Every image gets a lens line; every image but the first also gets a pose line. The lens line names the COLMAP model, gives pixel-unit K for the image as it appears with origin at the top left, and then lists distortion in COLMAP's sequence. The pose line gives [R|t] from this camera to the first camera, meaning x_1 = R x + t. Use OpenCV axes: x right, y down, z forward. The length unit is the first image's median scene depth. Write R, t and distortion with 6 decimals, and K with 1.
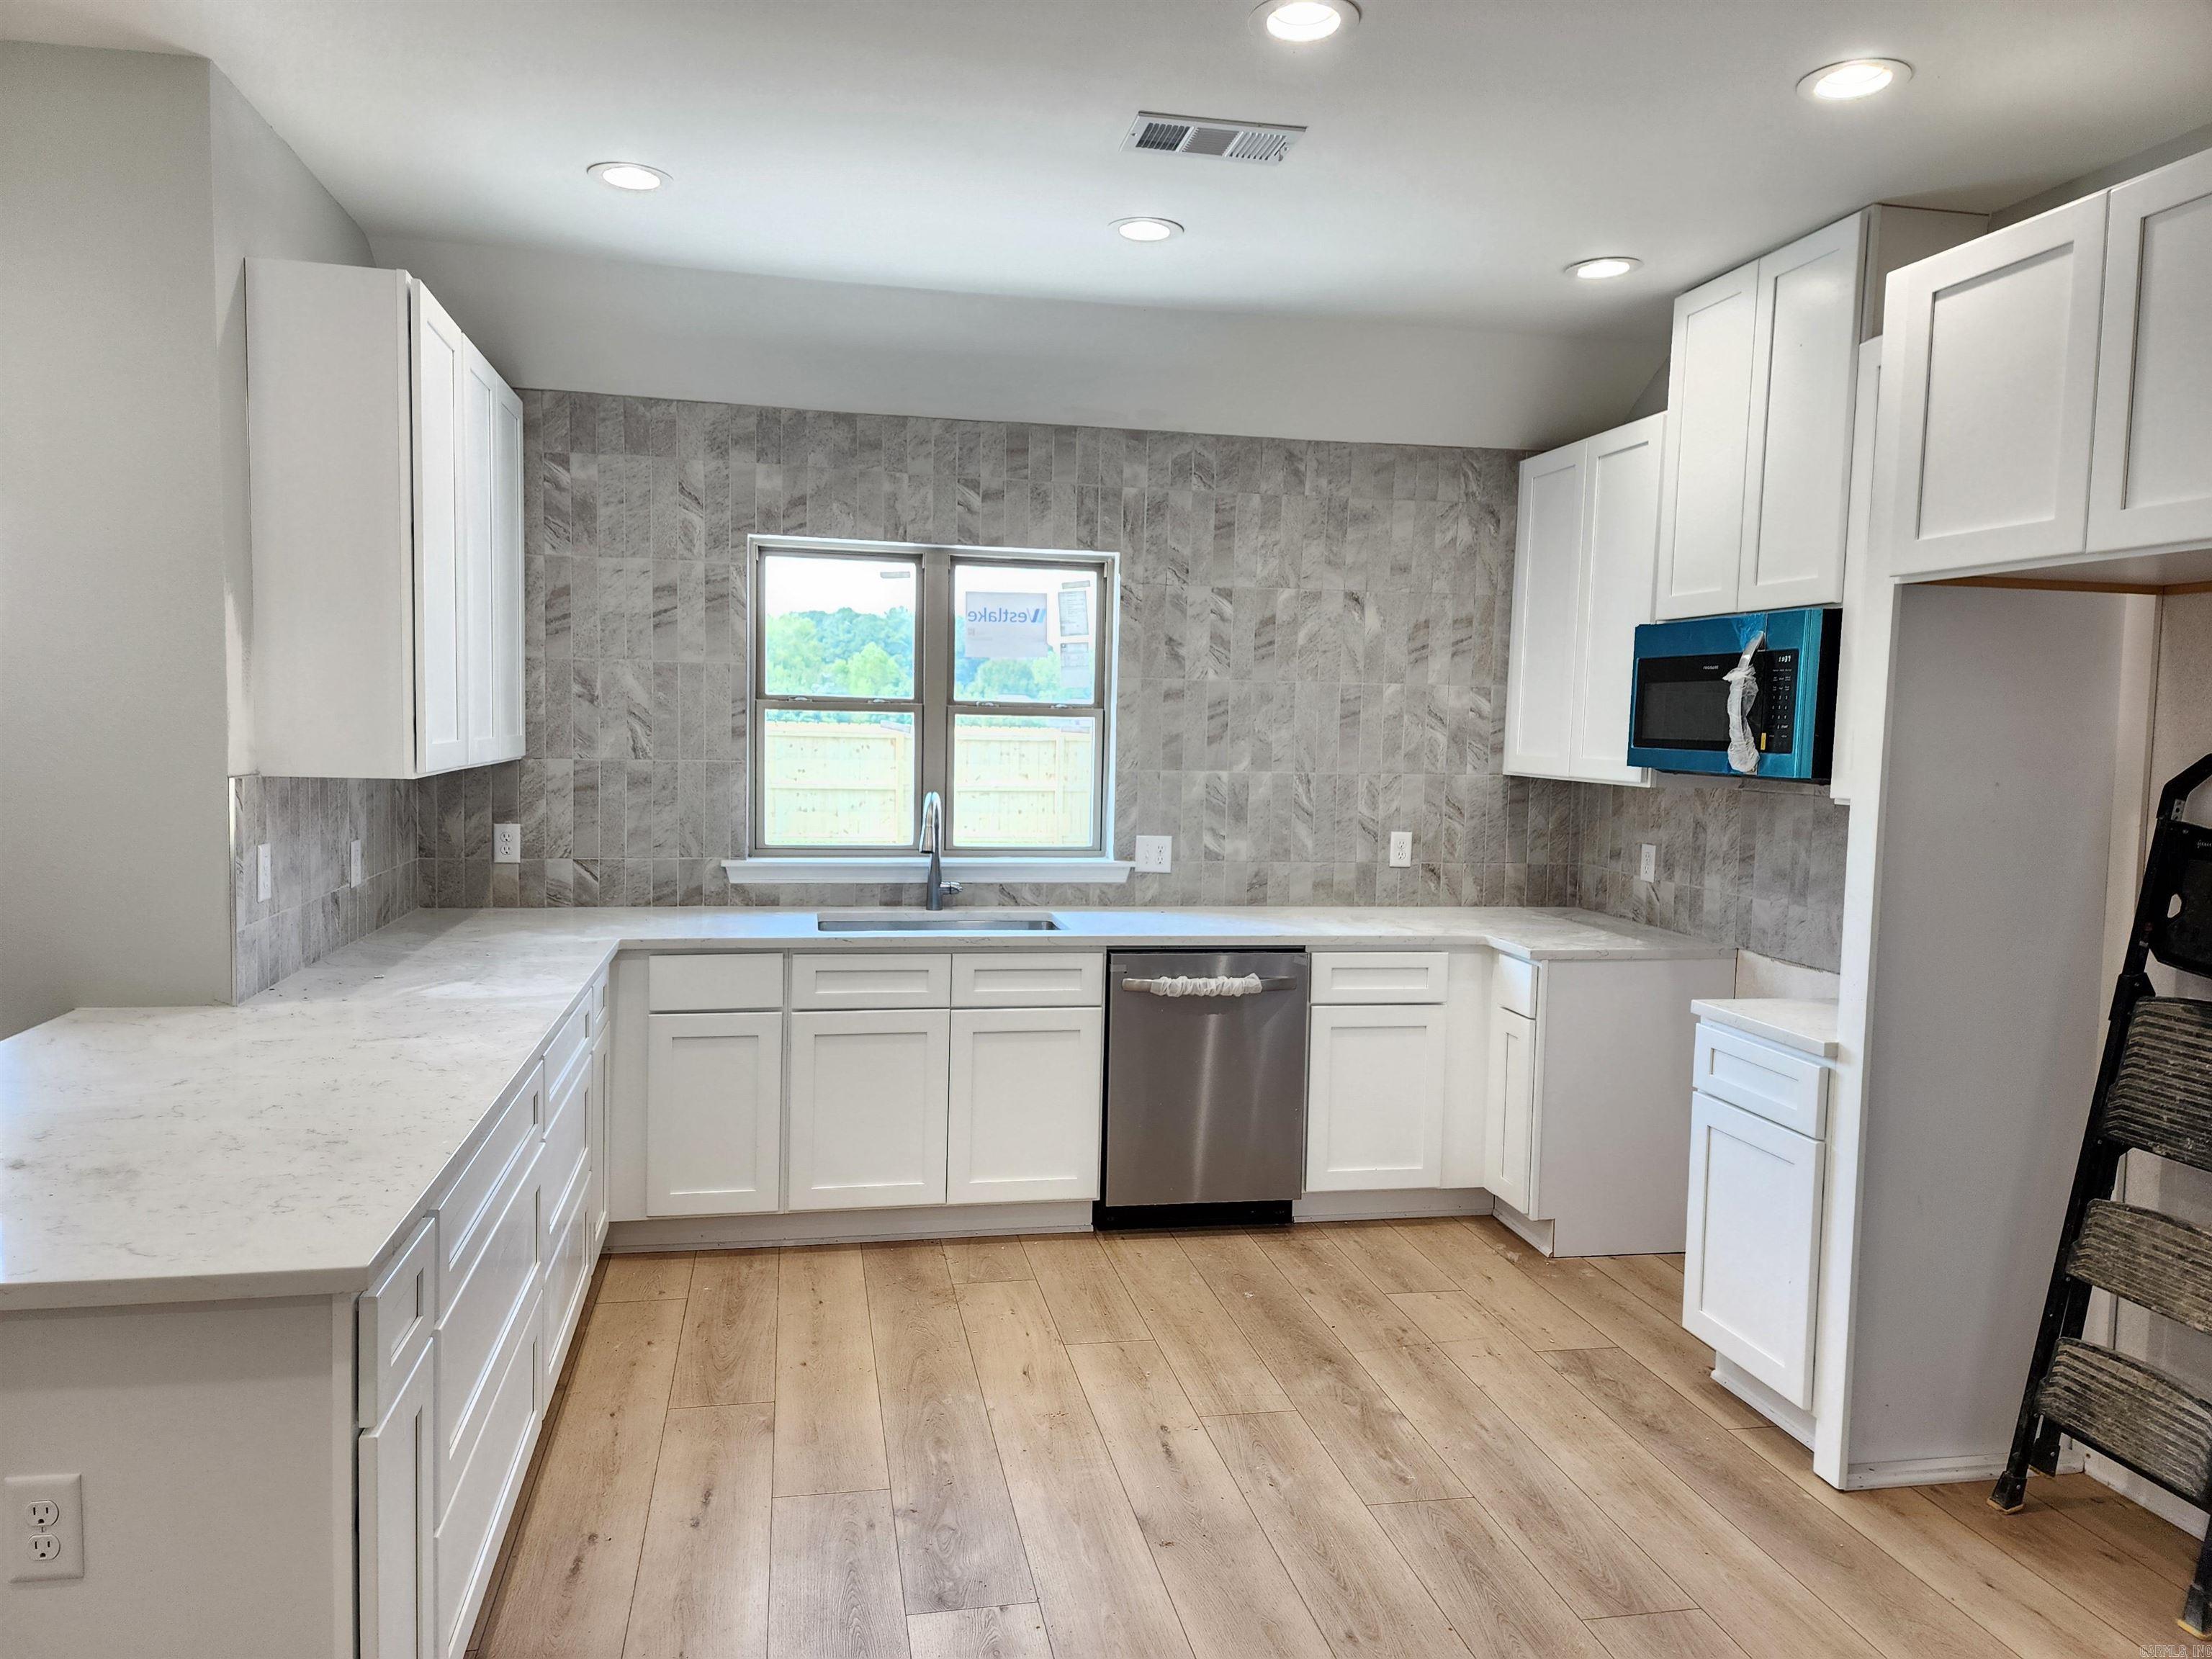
lens RADIAL K [[1485.6, 0, 1092.1], [0, 1485.6, 833.2], [0, 0, 1]] dist [0.100864, -0.108604]
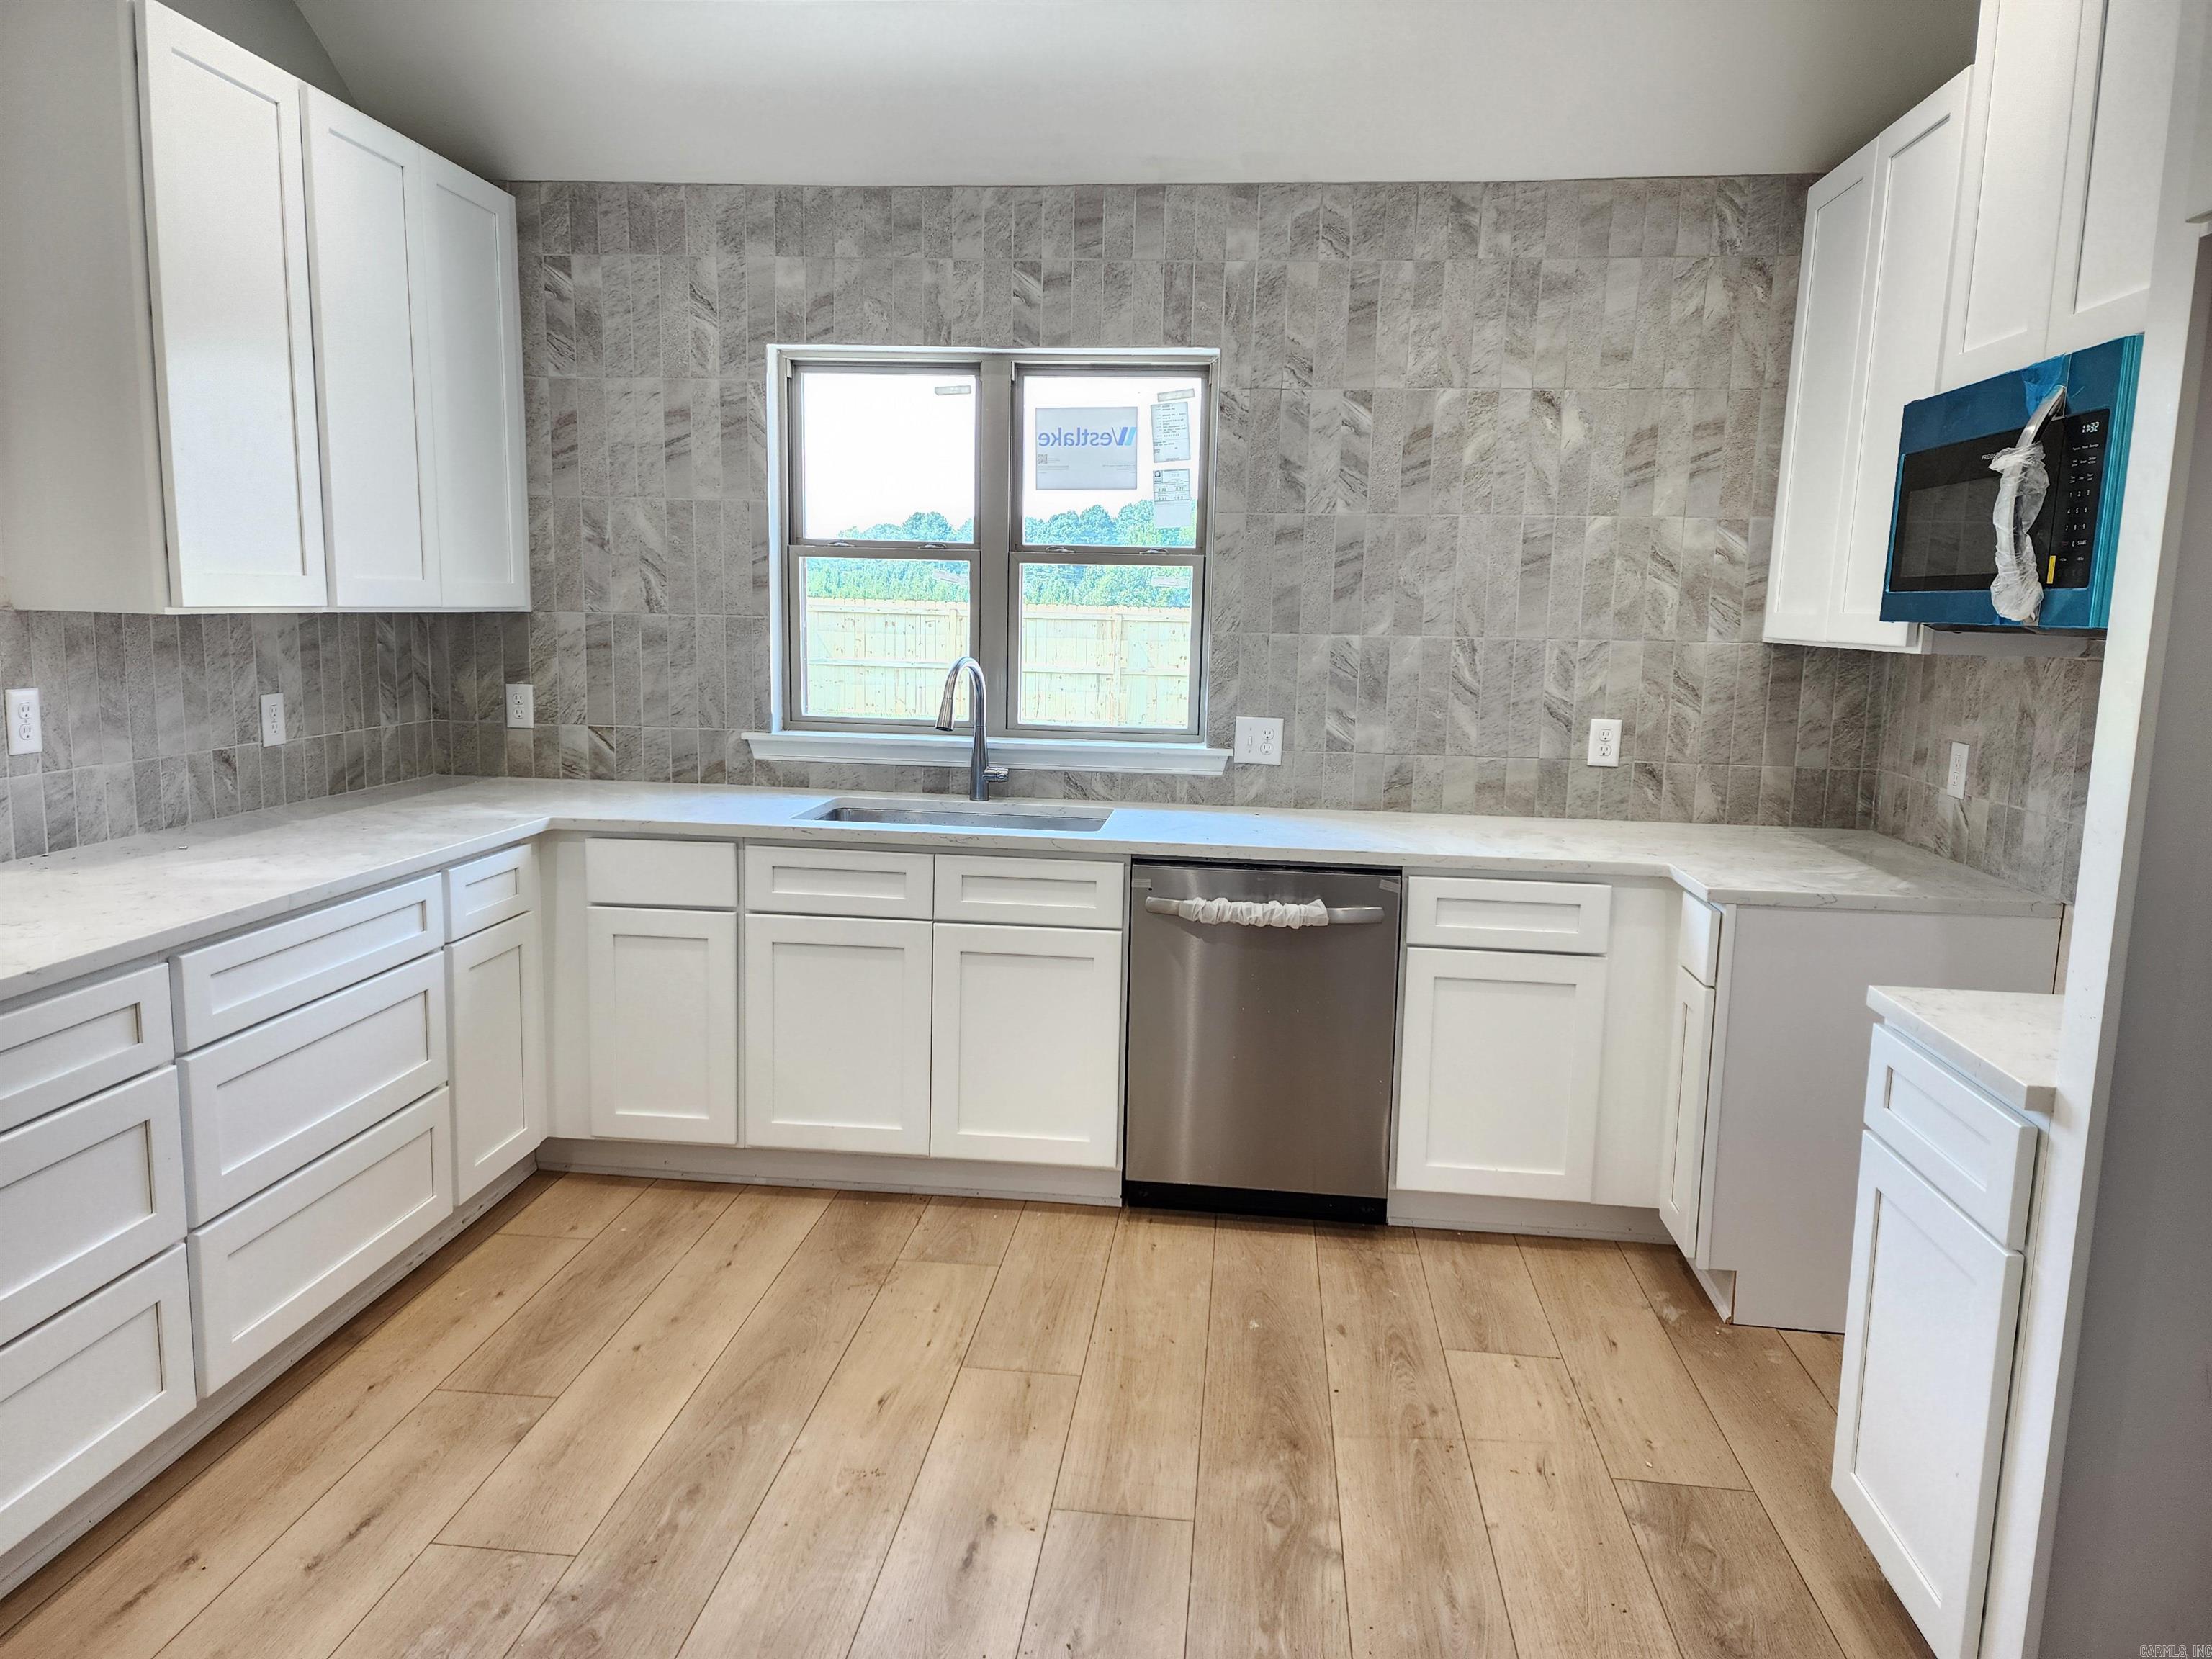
lens RADIAL K [[1471.3, 0, 1111.6], [0, 1471.3, 816.4], [0, 0, 1]] dist [0.088155, -0.079029]
pose [[0.956238, 0.041976, -0.289565, 0.208508], [-0.024465, 0.997661, 0.063829, 0.006914], [0.291567, -0.053951, 0.955028, 0.244006]]
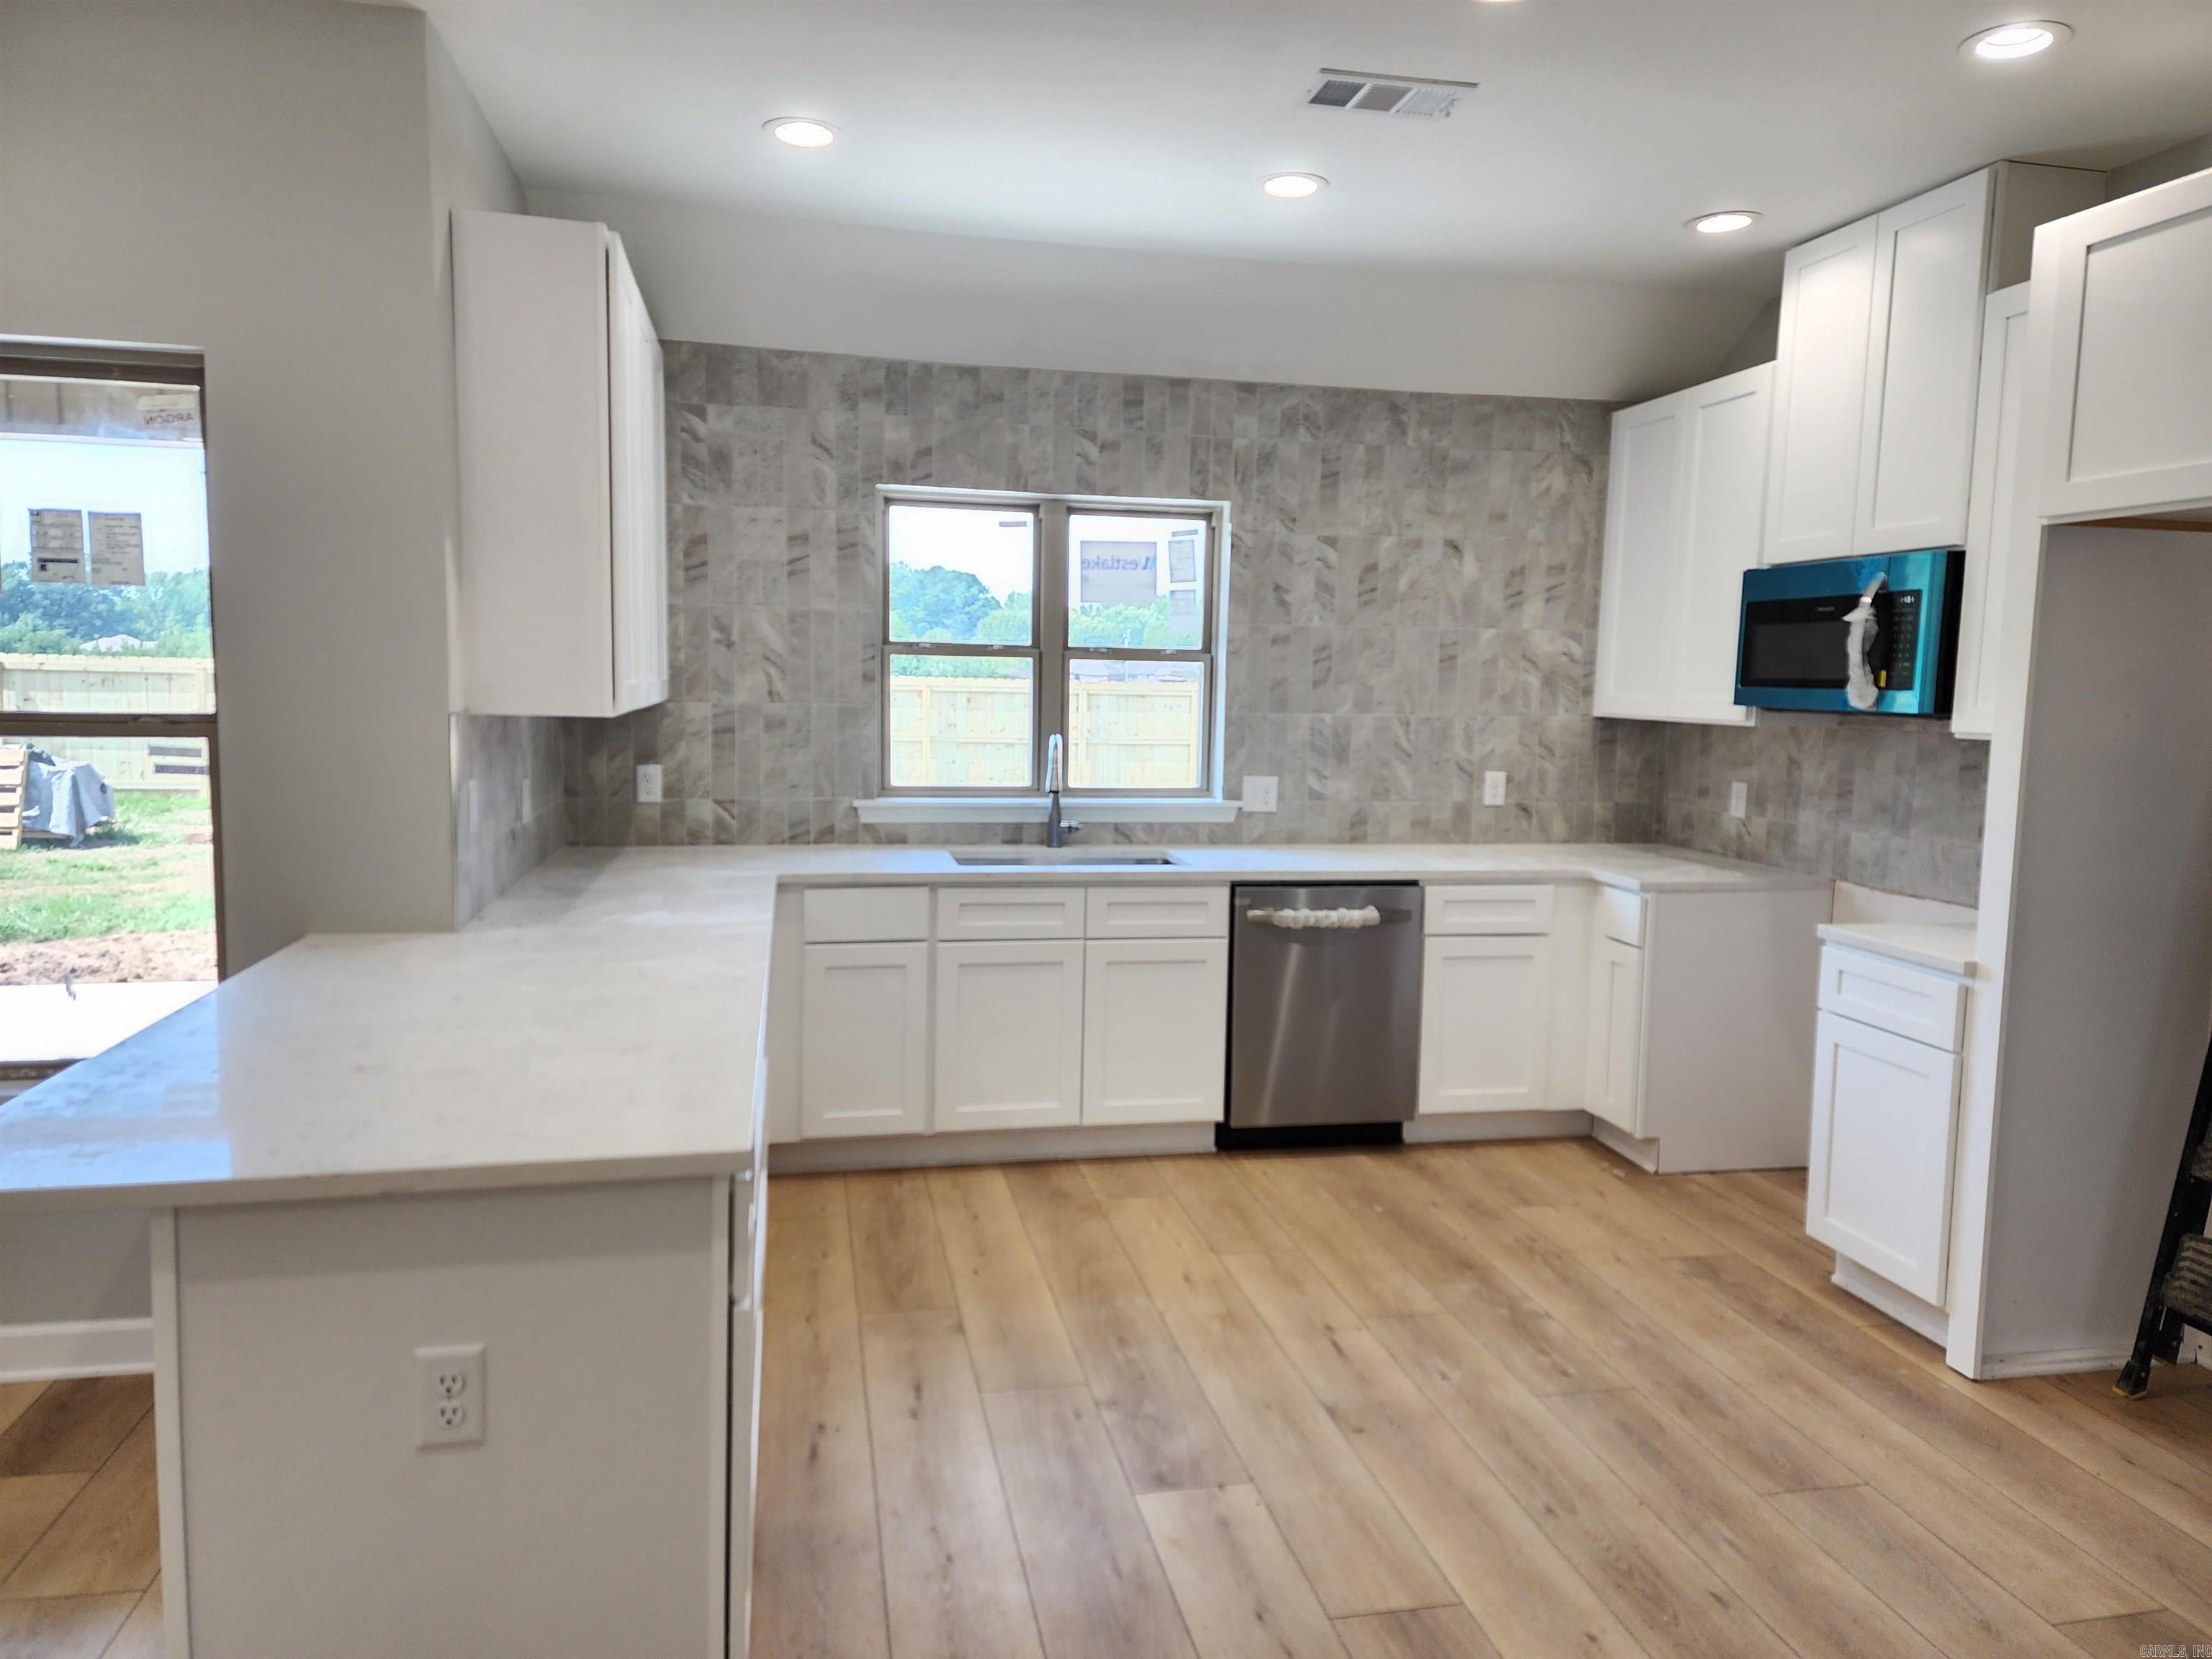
lens RADIAL K [[1455.3, 0, 1115.5], [0, 1455.3, 820.0], [0, 0, 1]] dist [0.121108, -0.114842]
pose [[0.999835, -0.003737, 0.017759, -0.084018], [0.003328, 0.999731, 0.022954, 0.009108], [-0.017840, -0.022891, 0.999579, -0.020882]]
